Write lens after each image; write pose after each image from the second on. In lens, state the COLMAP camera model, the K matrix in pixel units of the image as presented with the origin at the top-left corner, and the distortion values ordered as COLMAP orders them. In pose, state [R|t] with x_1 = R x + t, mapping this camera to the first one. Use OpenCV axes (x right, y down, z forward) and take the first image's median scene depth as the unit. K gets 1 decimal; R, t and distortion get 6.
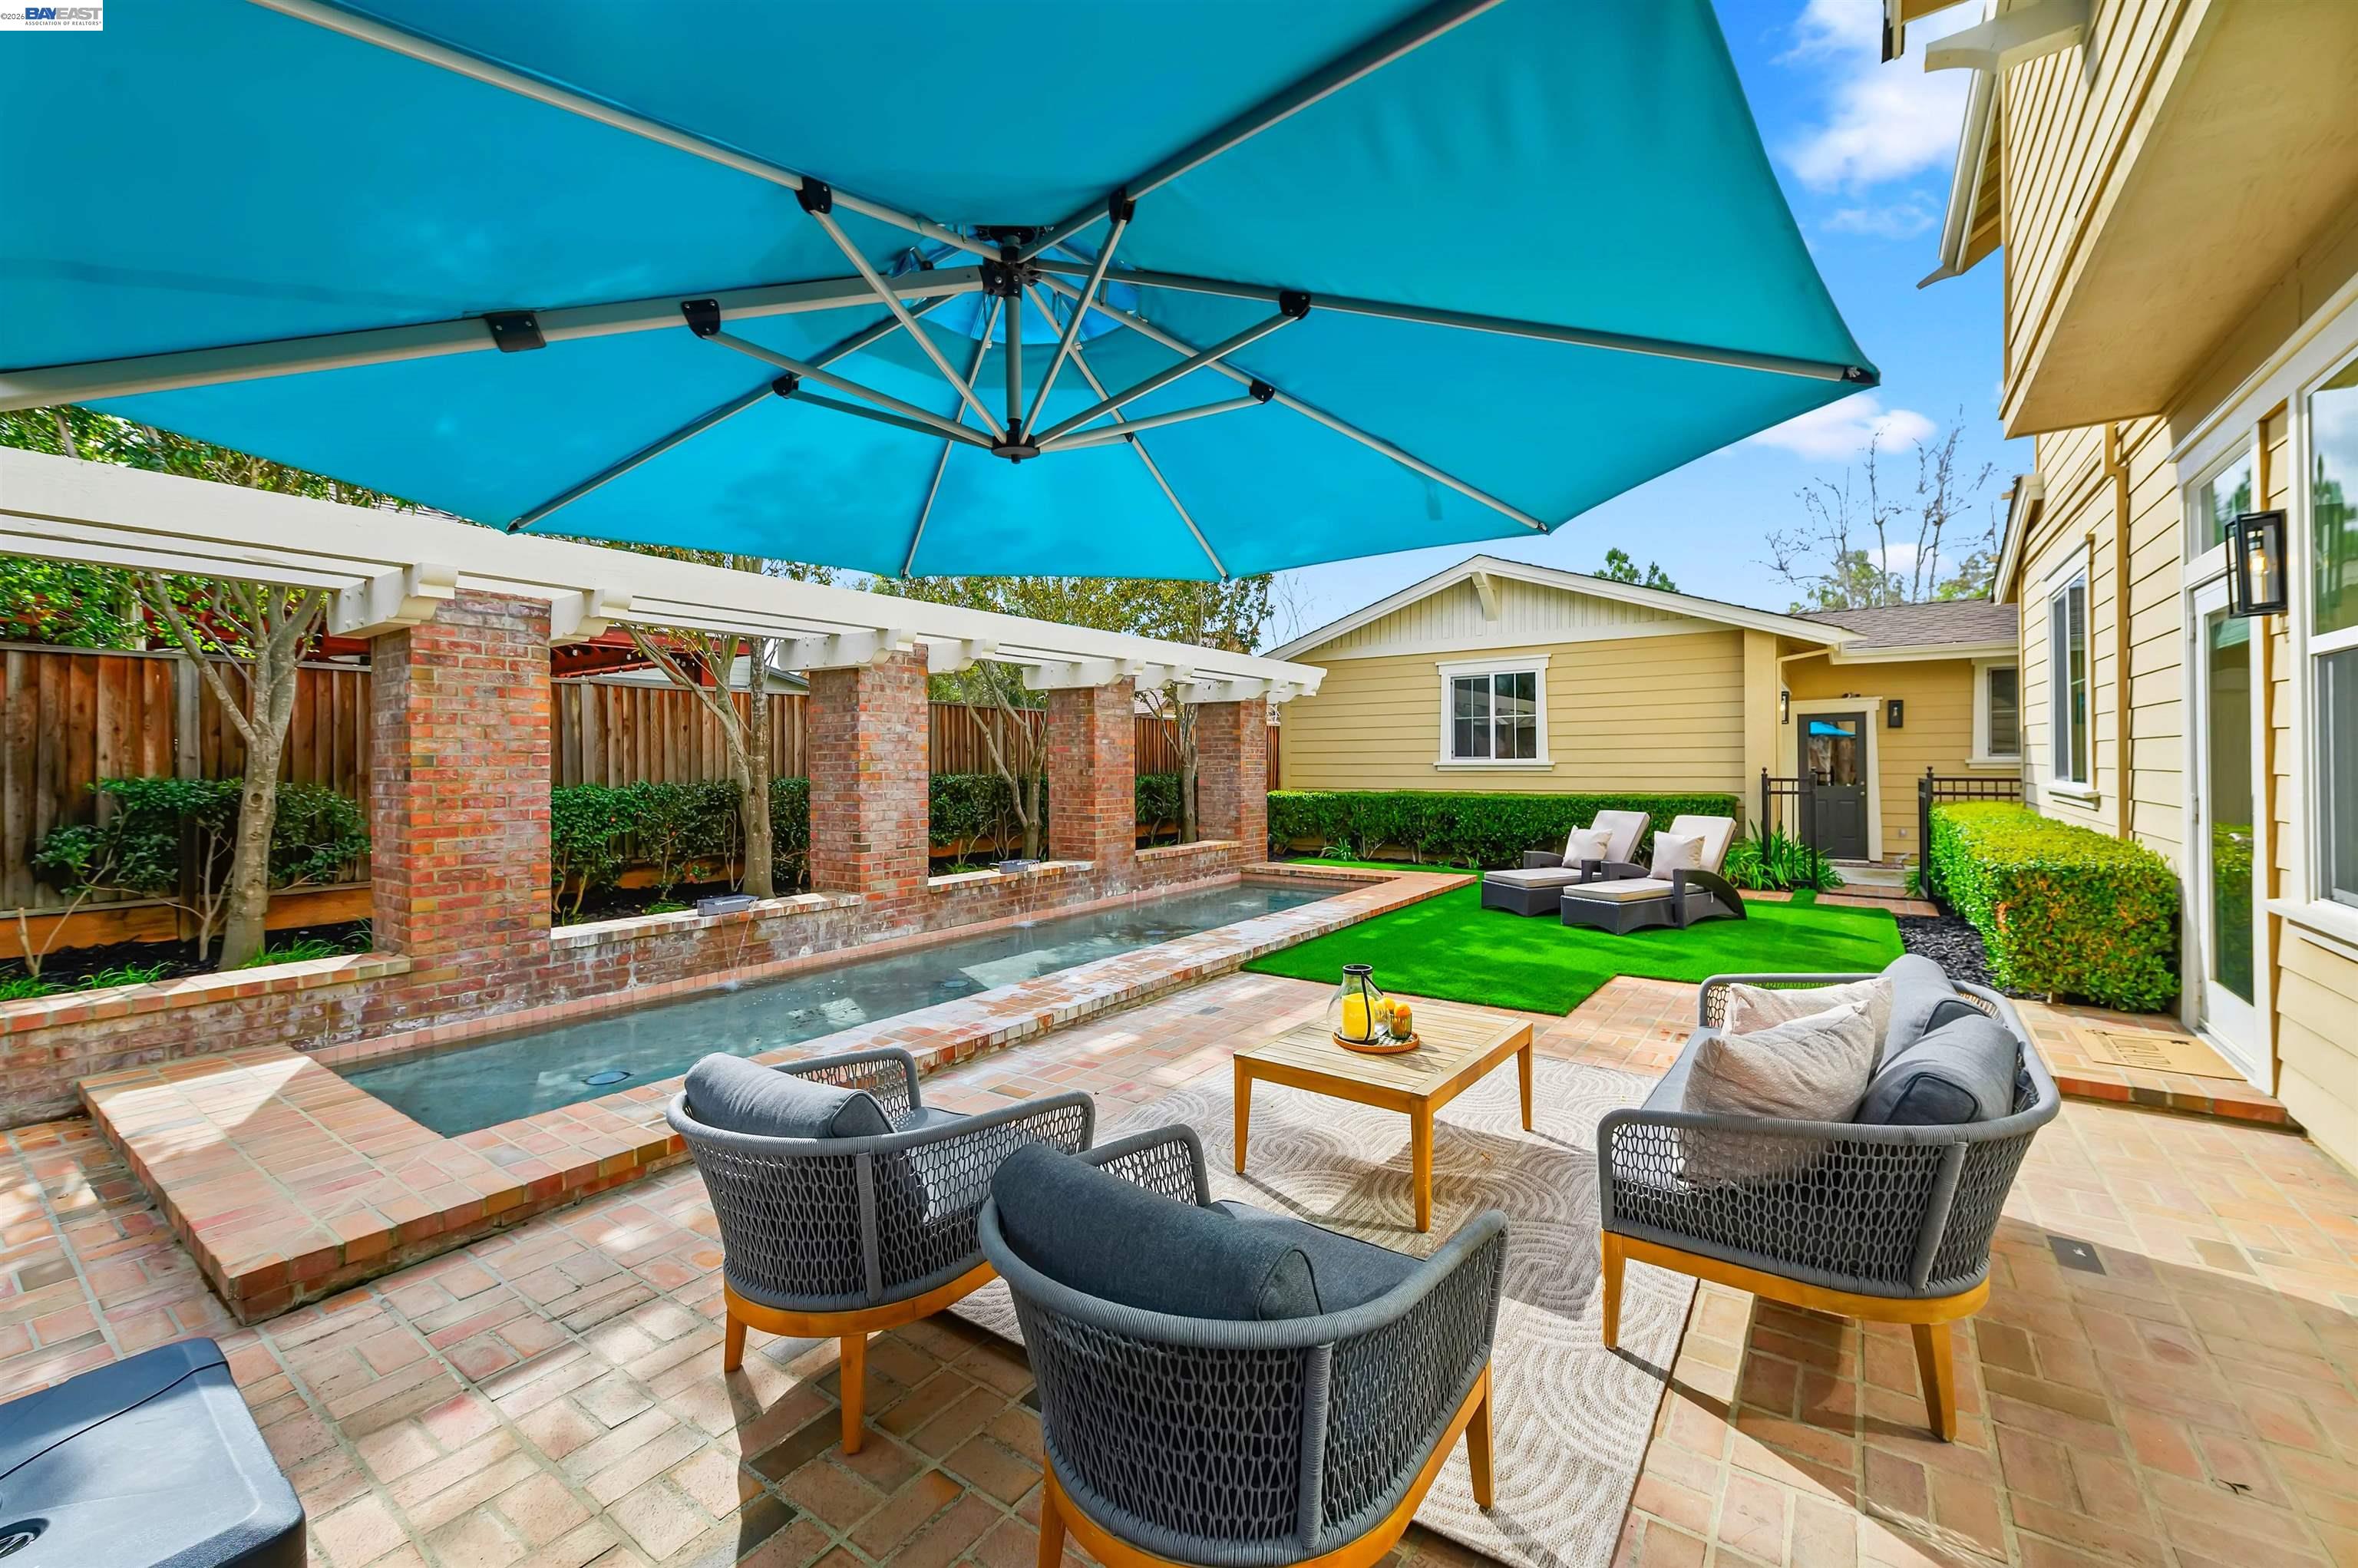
lens RADIAL K [[961.4, 0, 1191.7], [0, 961.4, 767.3], [0, 0, 1]] dist [-0.002584, -0.000674]
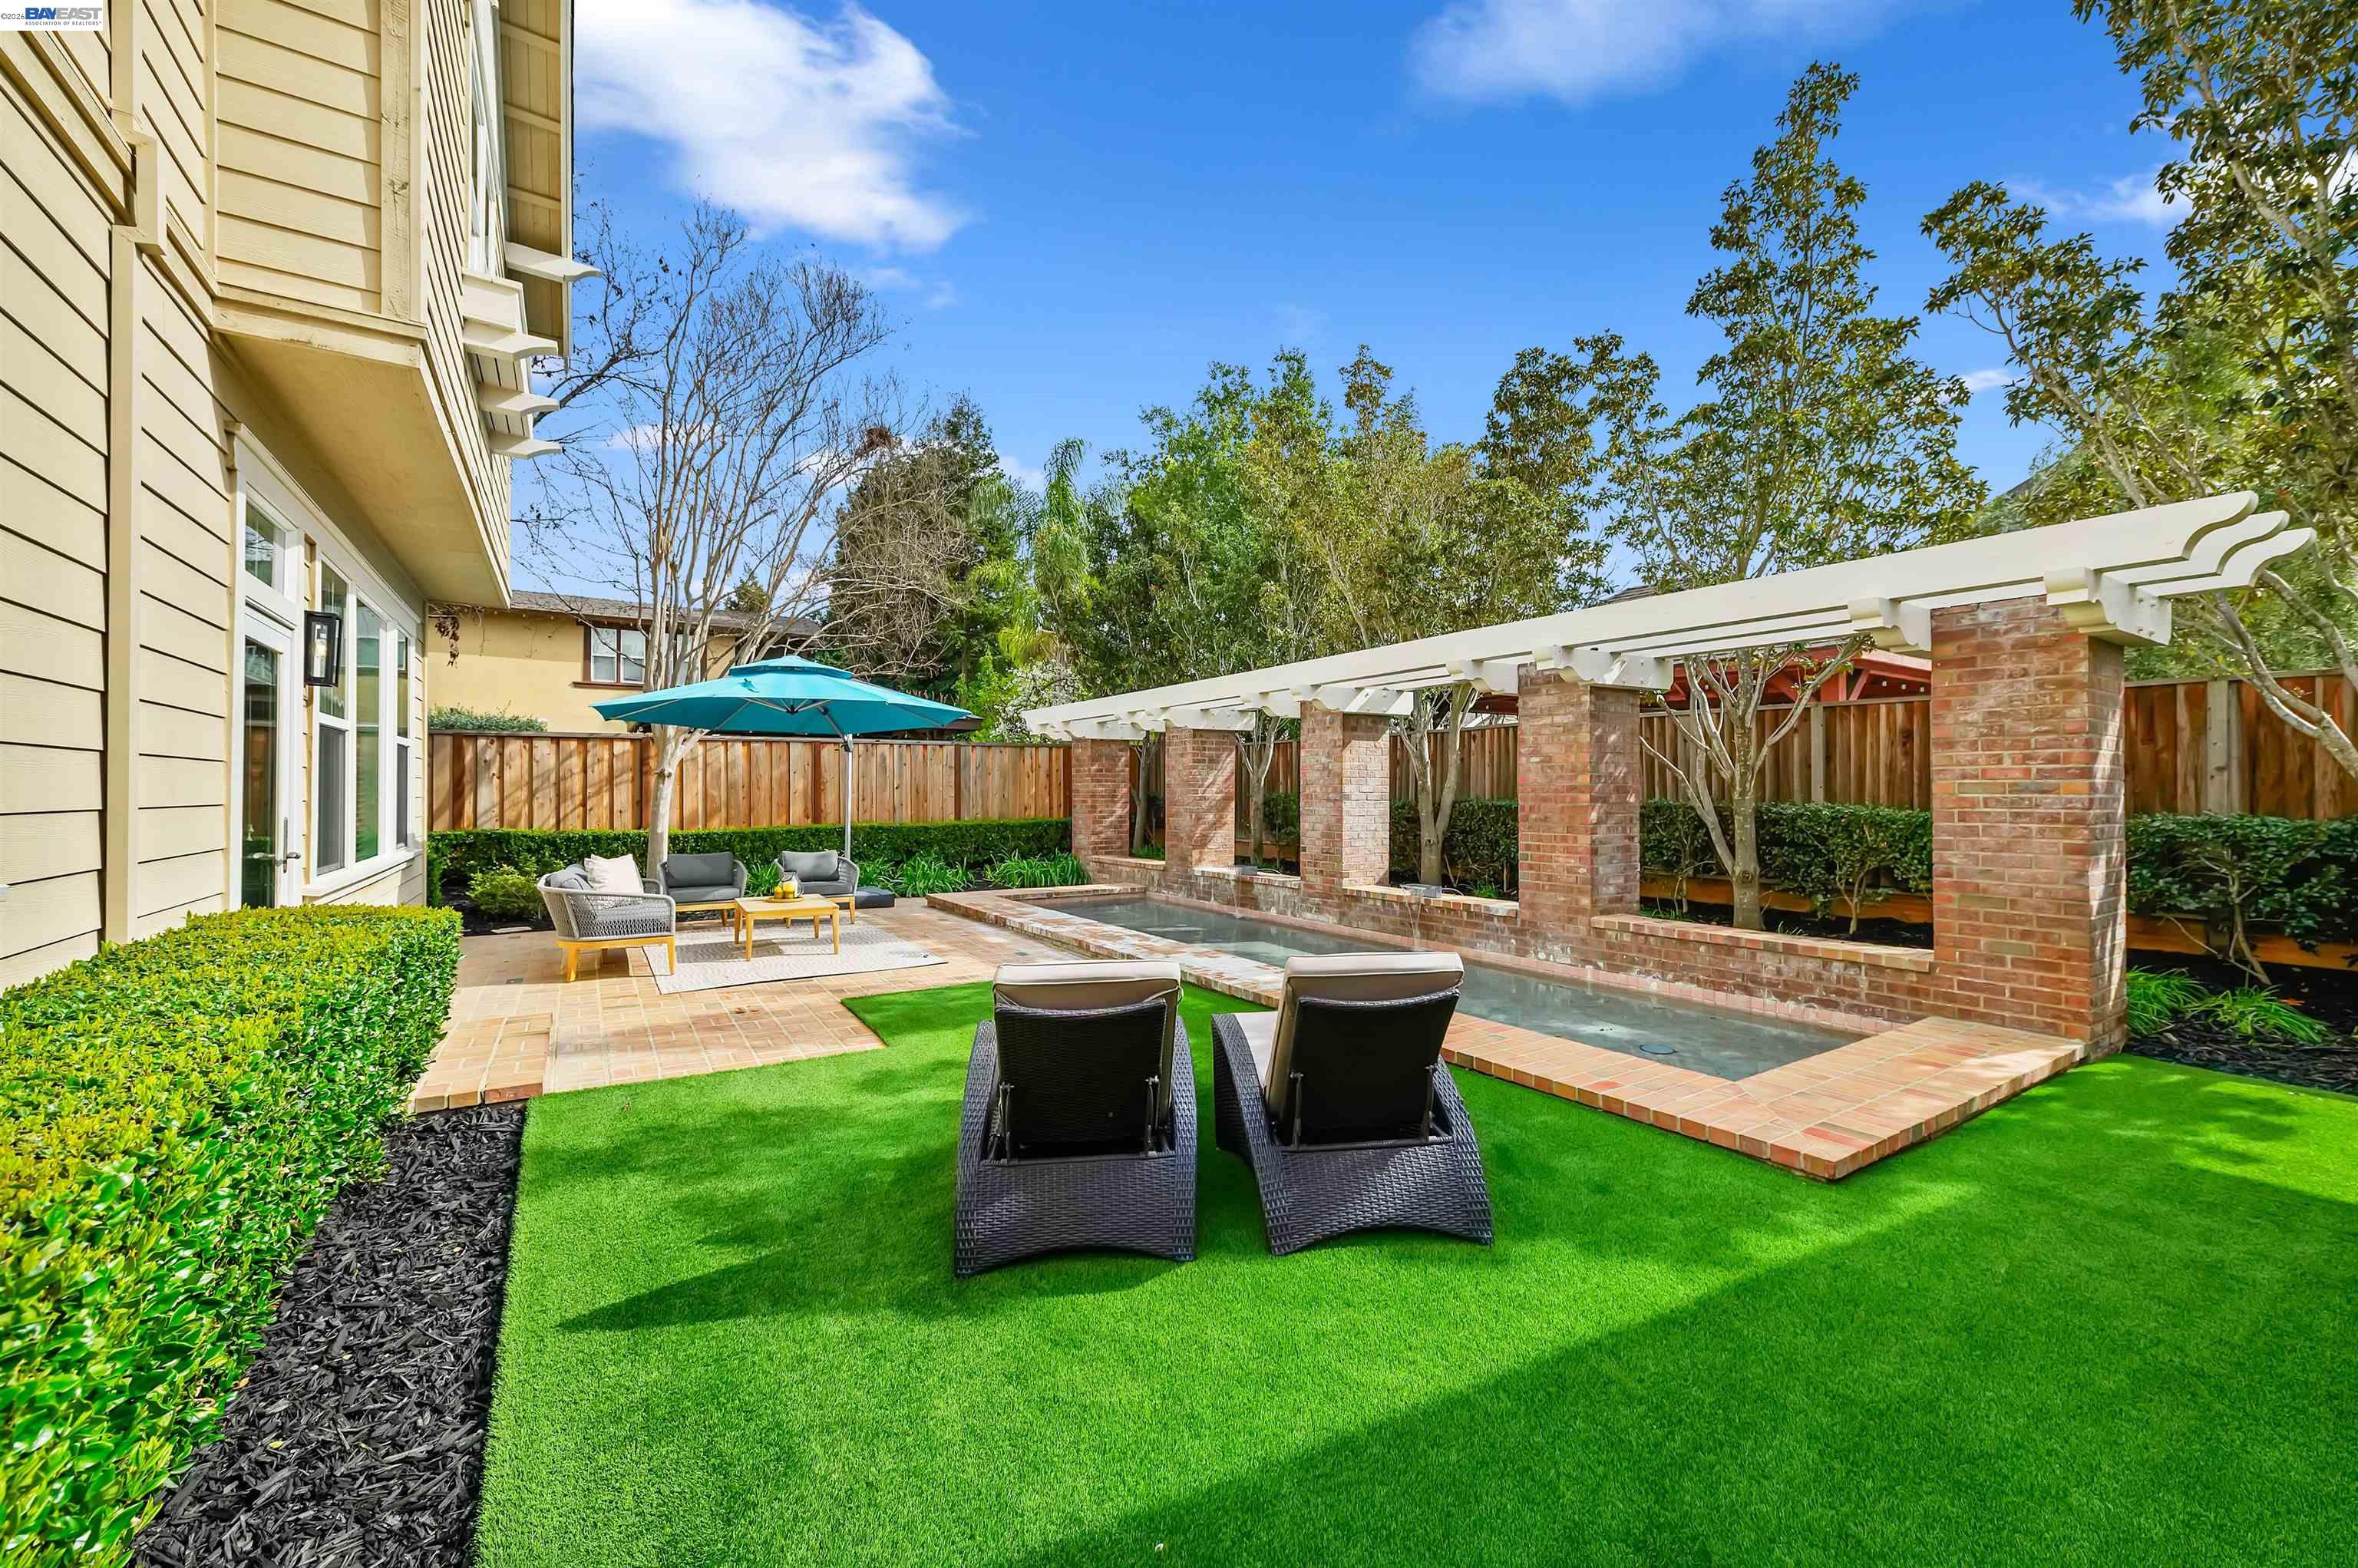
lens RADIAL K [[961.4, 0, 1187.4], [0, 961.4, 783.0], [0, 0, 1]] dist [-0.002584, -0.000674]
pose [[-0.395458, 0.007010, -0.918457, 1.568915], [0.003679, 0.999975, 0.006048, -0.029412], [0.918477, -0.000987, -0.395474, 2.220933]]
